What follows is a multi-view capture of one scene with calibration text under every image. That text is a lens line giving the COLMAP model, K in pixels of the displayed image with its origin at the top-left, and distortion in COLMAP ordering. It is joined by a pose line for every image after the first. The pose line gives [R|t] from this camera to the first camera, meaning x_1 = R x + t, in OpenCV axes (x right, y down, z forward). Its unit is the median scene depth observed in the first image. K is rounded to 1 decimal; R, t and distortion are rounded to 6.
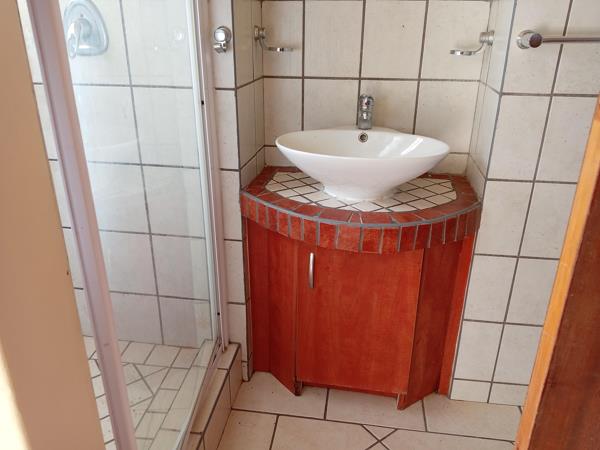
lens RADIAL K [[472.4, 0, 300.0], [0, 472.4, 225.0], [0, 0, 1]] dist [0.122910, -0.202522]
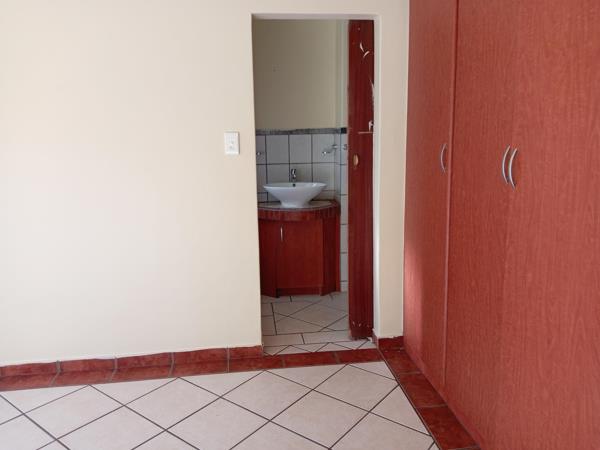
lens RADIAL K [[472.4, 0, 300.0], [0, 472.4, 225.0], [0, 0, 1]] dist [0.122910, -0.202522]
pose [[0.970192, -0.079378, 0.228968, -0.444717], [0.122079, 0.976278, -0.178824, 0.493852], [-0.209341, 0.201446, 0.956868, -1.422725]]
